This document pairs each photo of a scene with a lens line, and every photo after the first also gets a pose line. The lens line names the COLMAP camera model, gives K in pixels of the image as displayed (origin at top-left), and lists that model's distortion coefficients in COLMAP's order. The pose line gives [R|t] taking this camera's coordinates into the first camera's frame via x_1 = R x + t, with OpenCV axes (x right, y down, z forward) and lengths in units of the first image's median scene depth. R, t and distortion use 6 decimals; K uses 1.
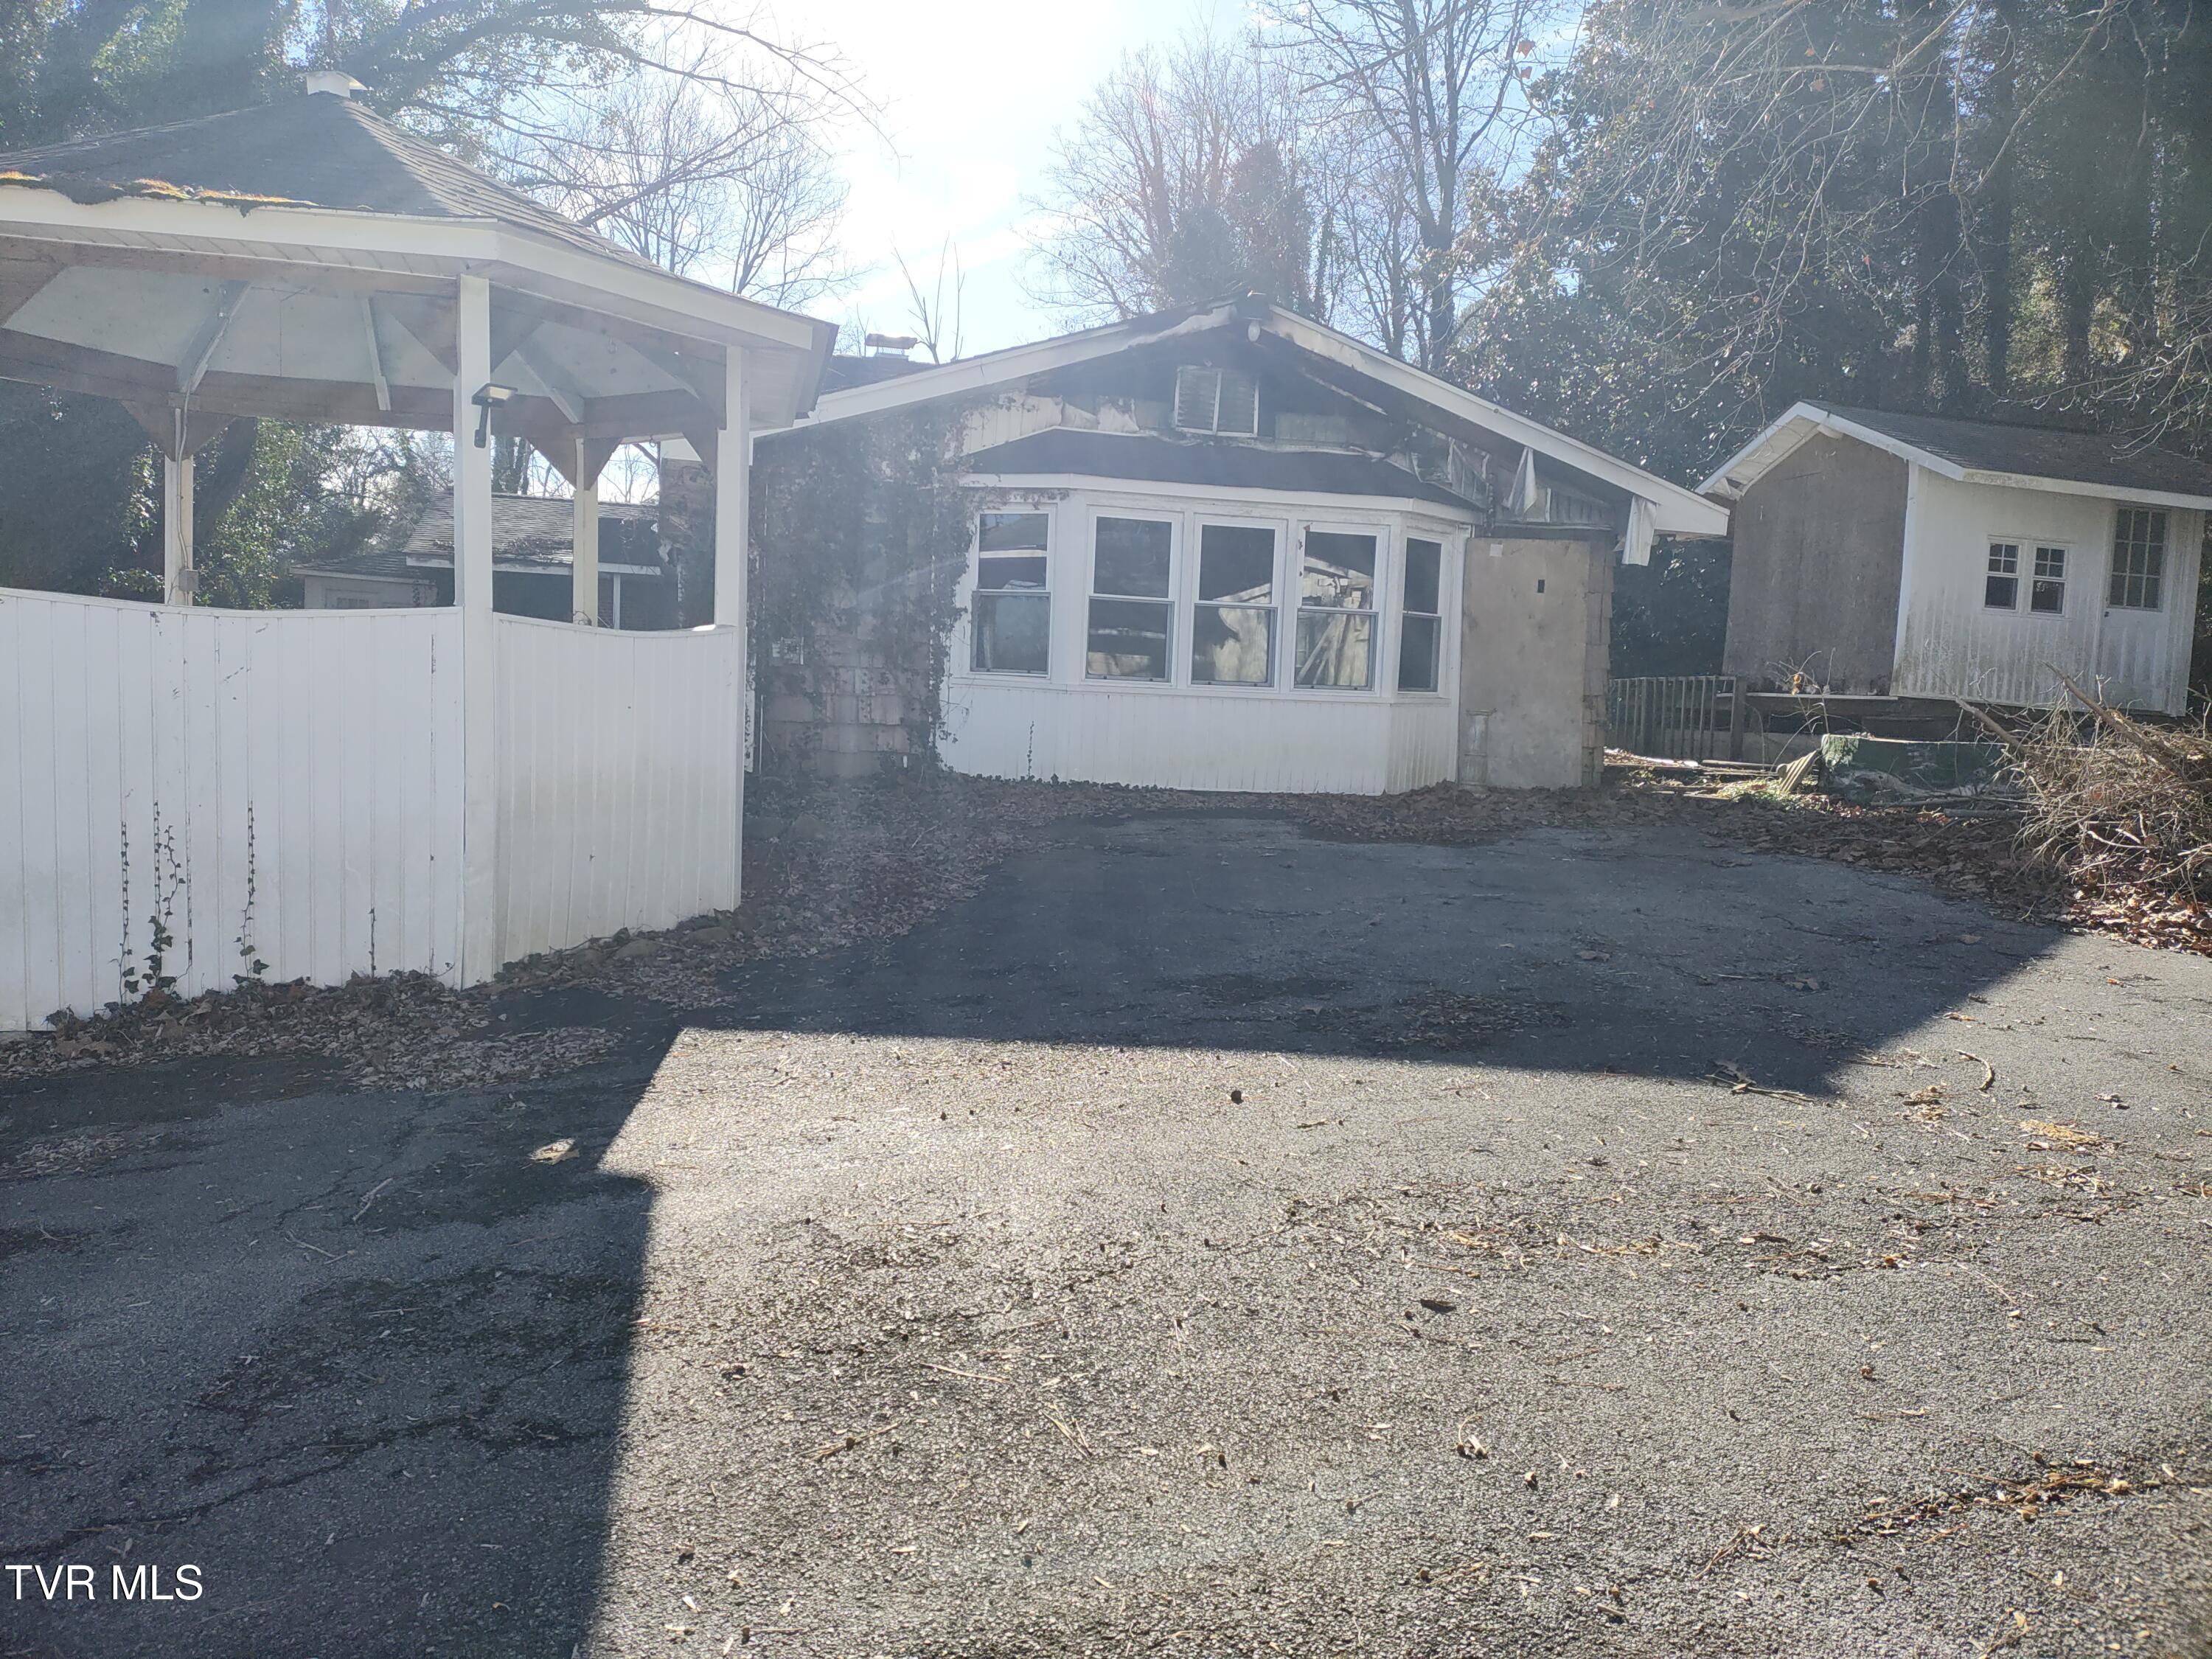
lens RADIAL K [[1584.8, 0, 1106.0], [0, 1584.8, 829.5], [0, 0, 1]] dist [0.074061, -0.112589]
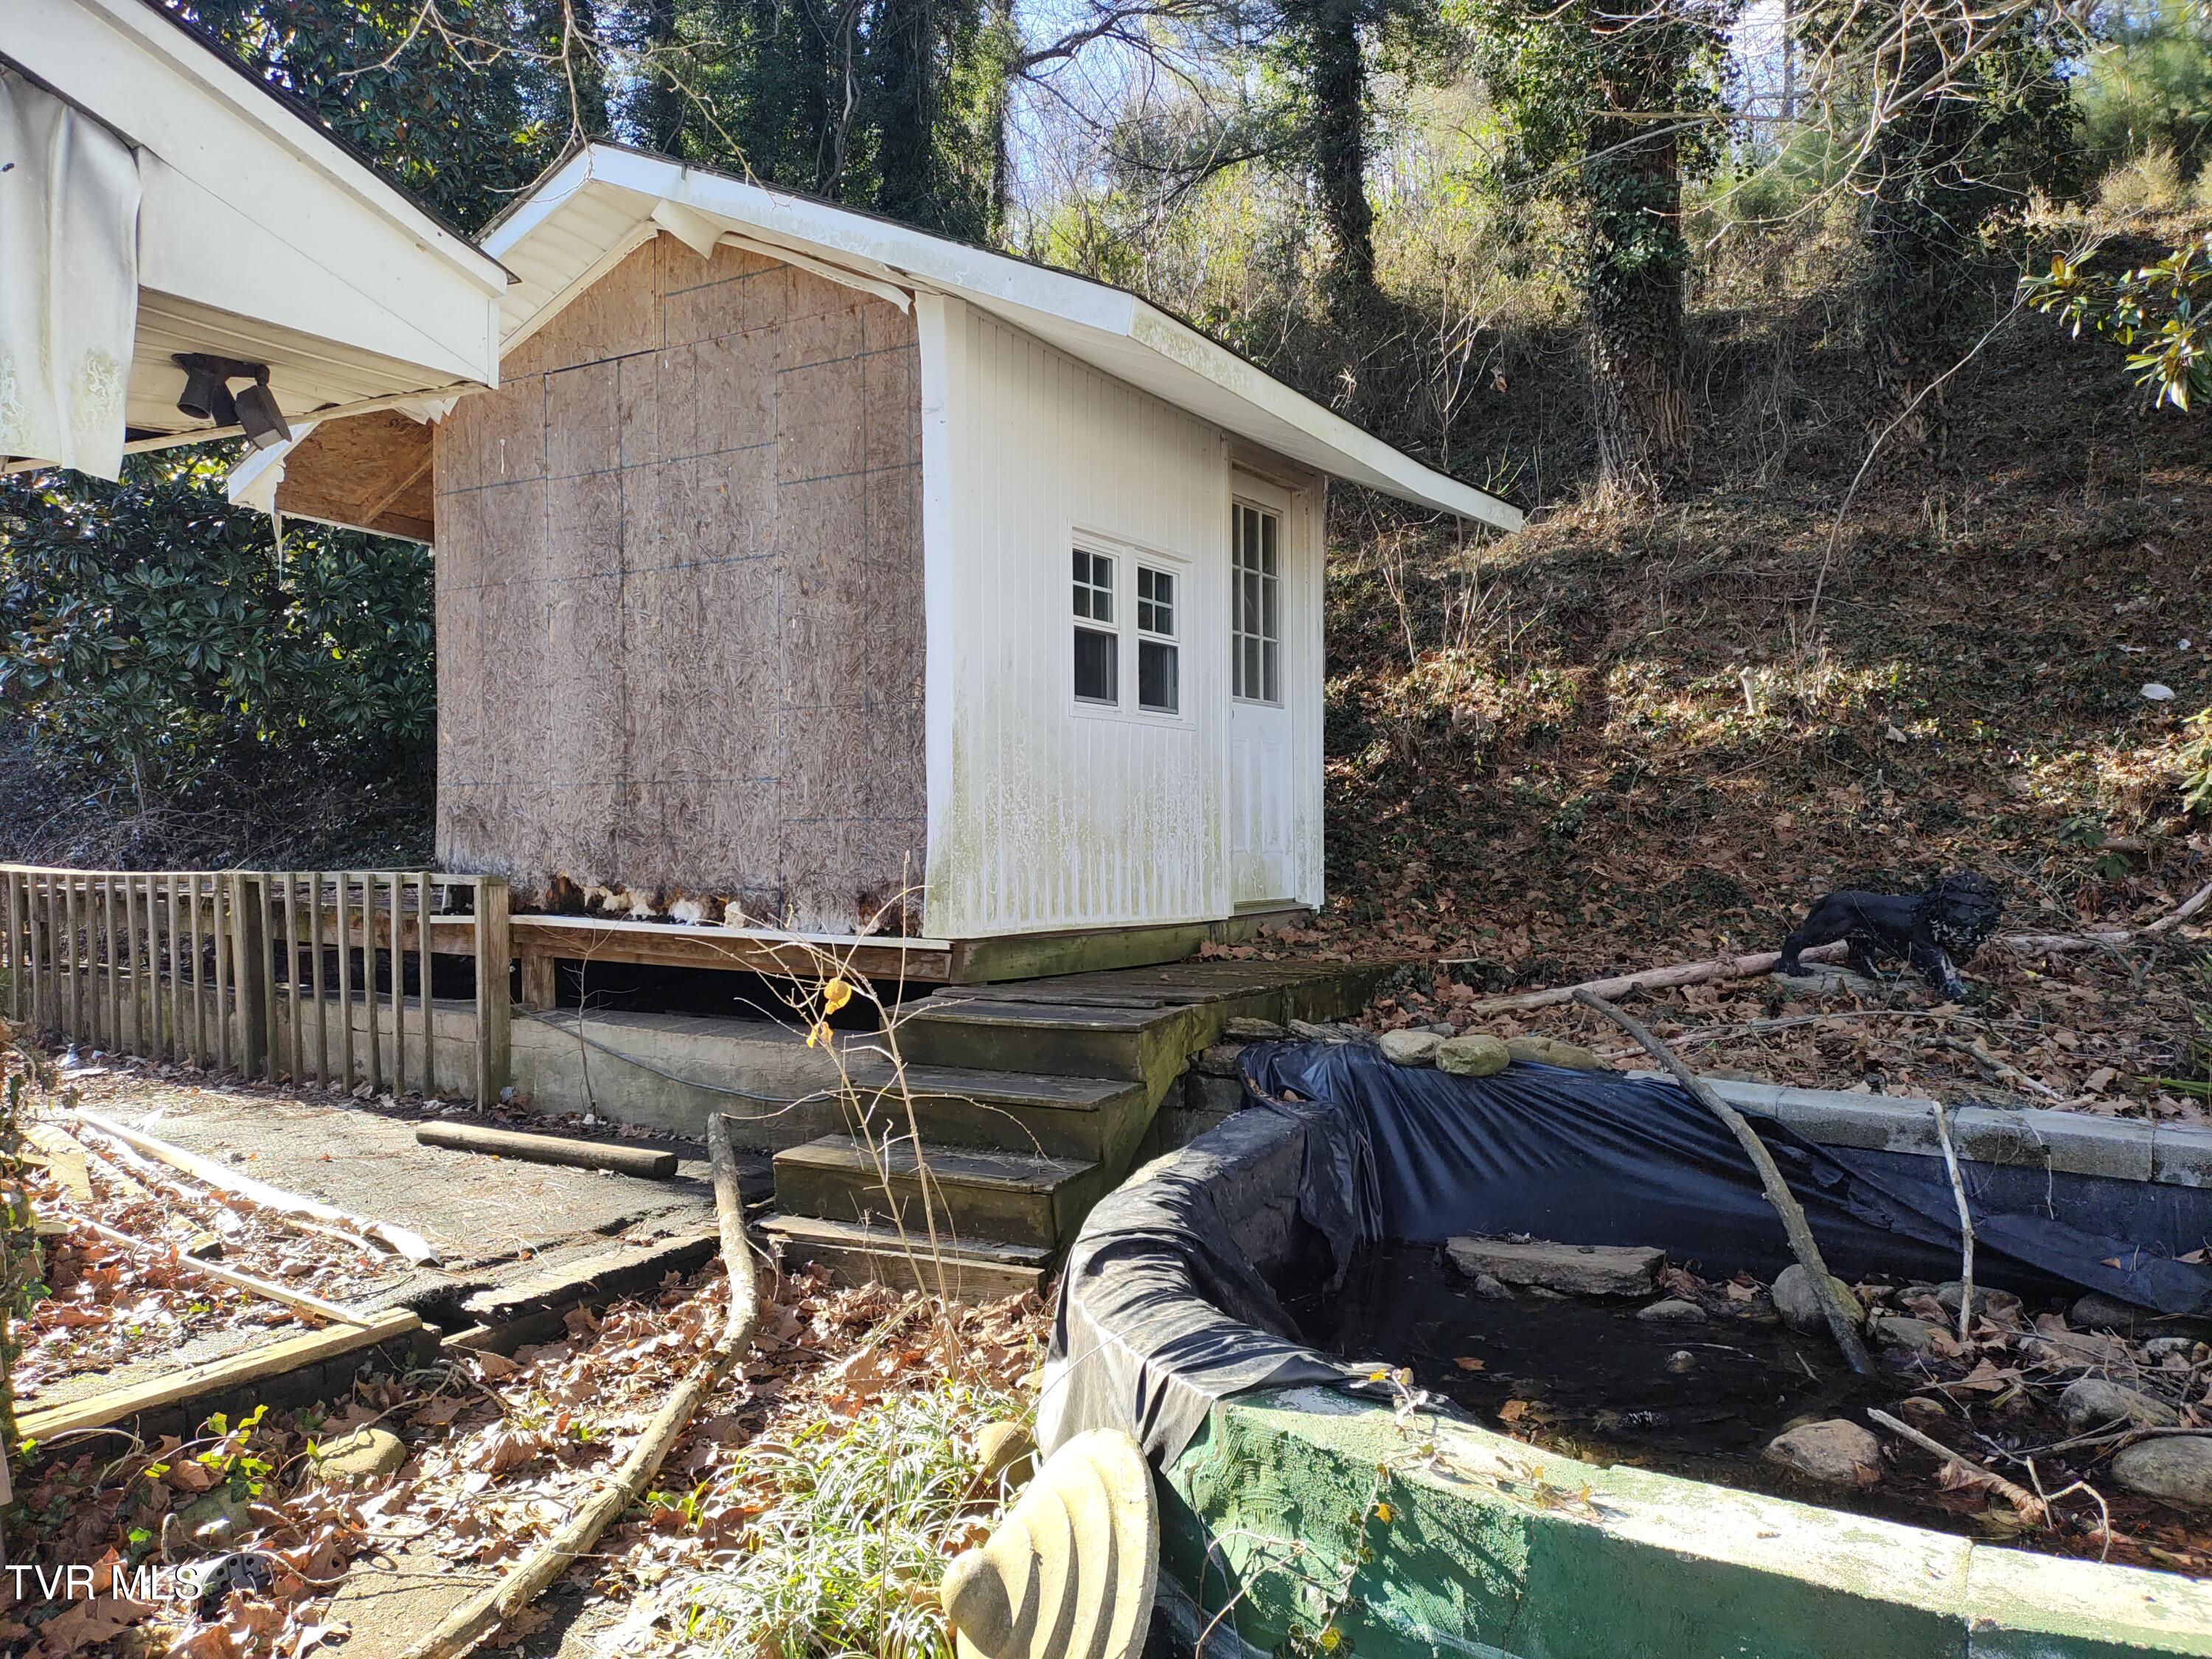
lens RADIAL K [[1584.8, 0, 1106.0], [0, 1584.8, 829.5], [0, 0, 1]] dist [0.074061, -0.112589]
pose [[0.697594, -0.062206, 0.713788, 0.251787], [0.100069, 0.994919, -0.011093, -0.098119], [-0.709471, 0.079167, 0.700274, 0.697175]]
